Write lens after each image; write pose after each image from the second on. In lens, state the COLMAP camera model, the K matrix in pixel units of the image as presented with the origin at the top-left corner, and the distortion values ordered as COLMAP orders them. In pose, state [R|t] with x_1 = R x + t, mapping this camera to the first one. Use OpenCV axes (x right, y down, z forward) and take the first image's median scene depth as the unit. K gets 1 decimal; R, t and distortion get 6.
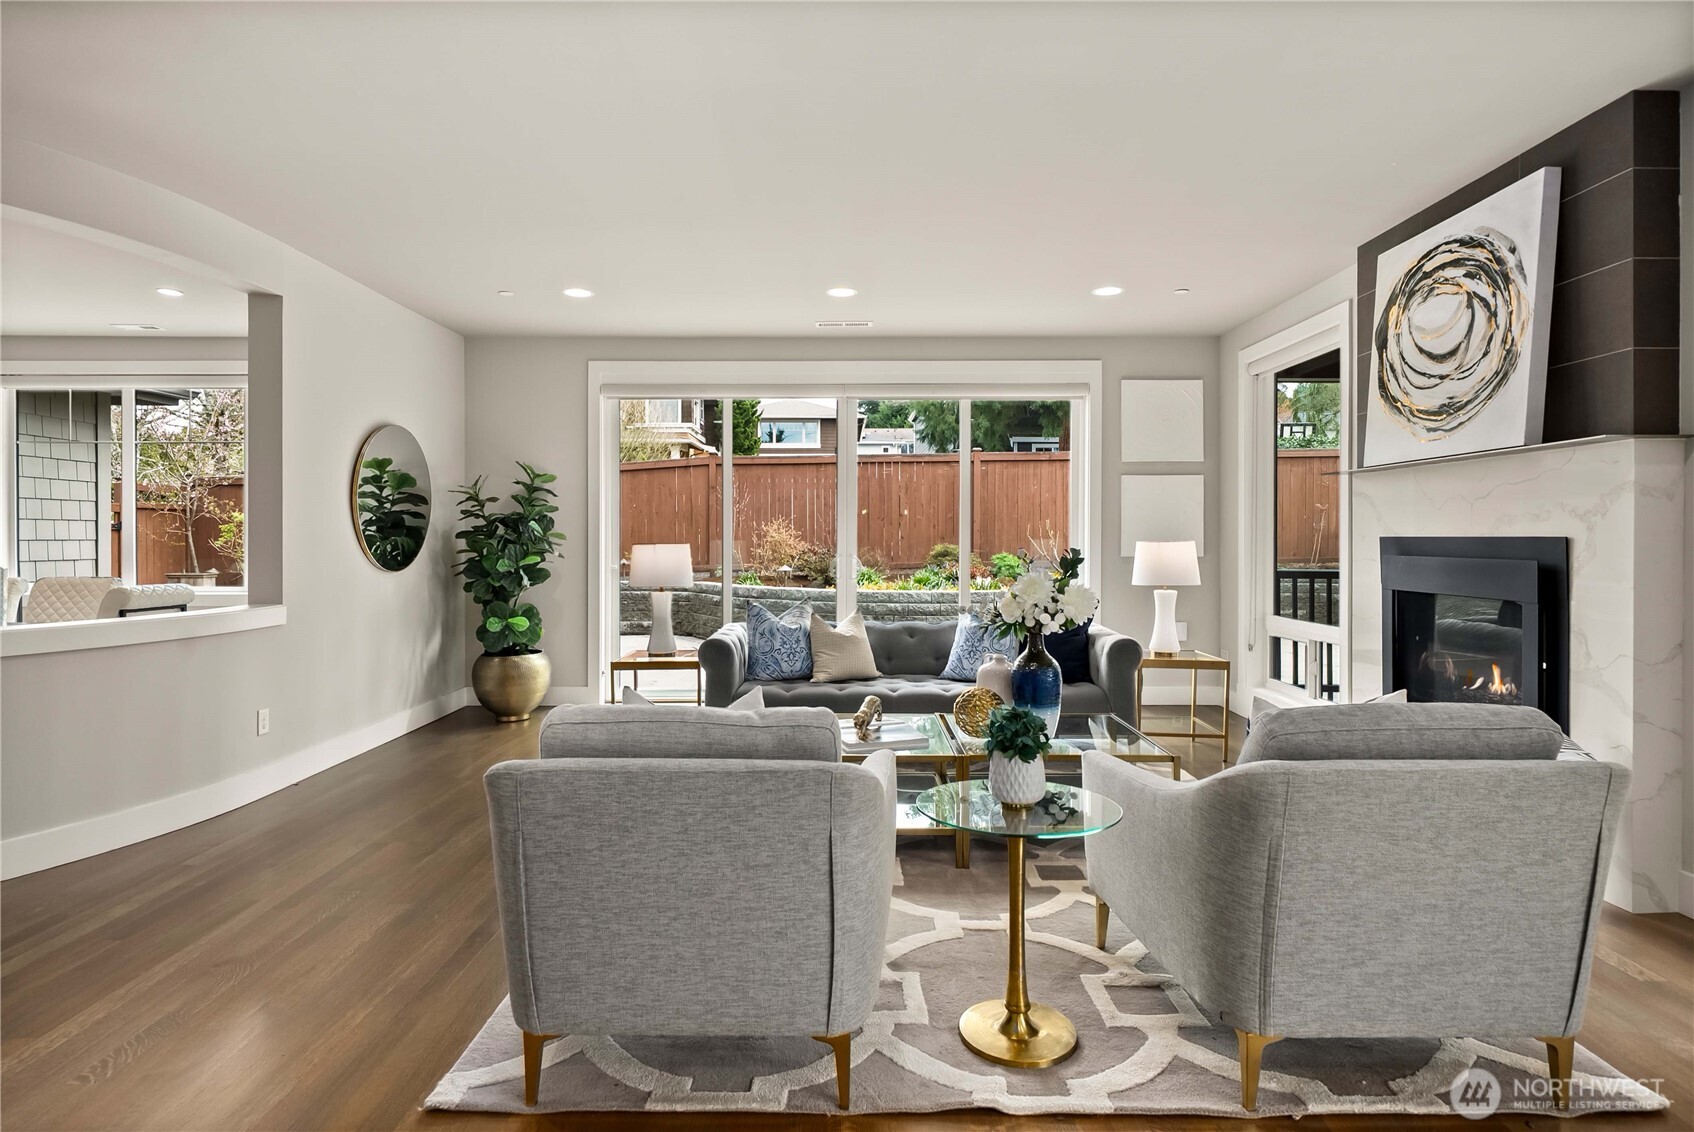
lens RADIAL K [[882.0, 0, 848.0], [0, 882.0, 547.8], [0, 0, 1]] dist [-0.000397, 0.000184]
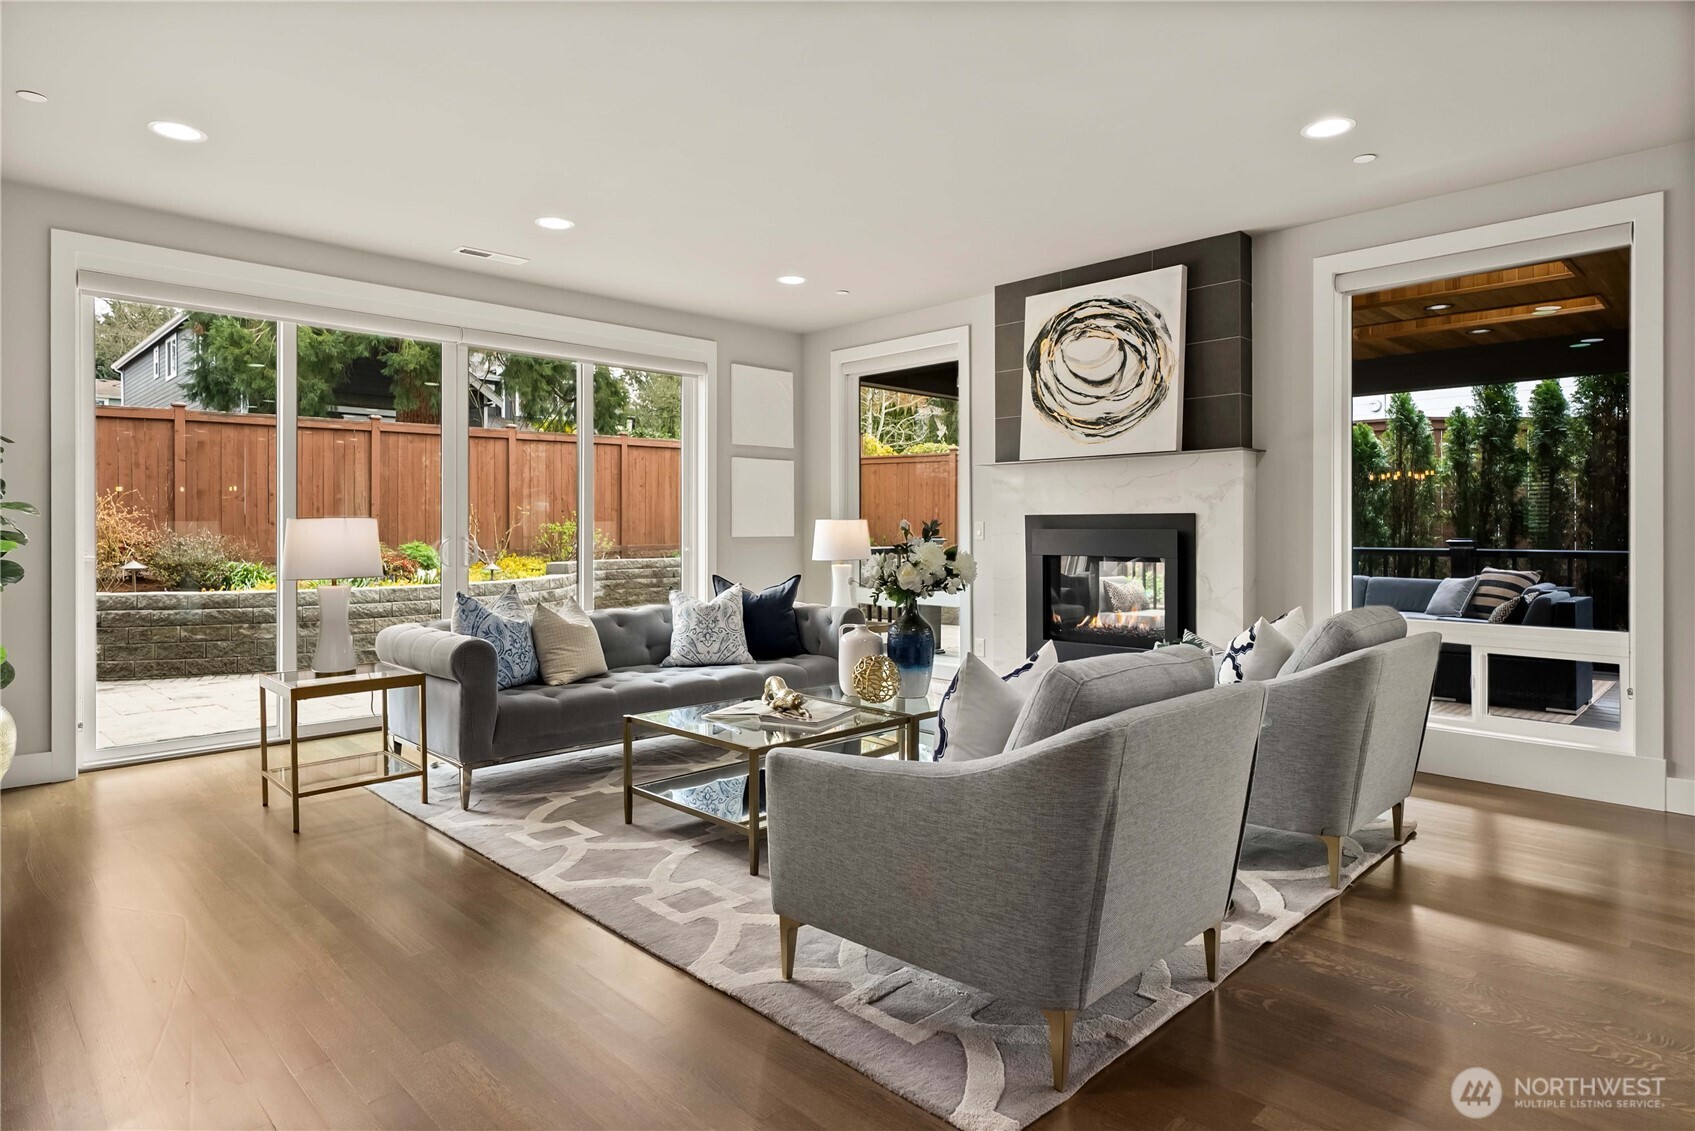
lens RADIAL K [[945.5, 0, 847.1], [0, 945.5, 534.3], [0, 0, 1]] dist [0.001657, -0.000392]
pose [[0.712724, -0.004598, 0.701429, -0.597639], [0.009422, 0.999951, -0.003019, 0.019010], [-0.701381, 0.008761, 0.712733, 0.212331]]
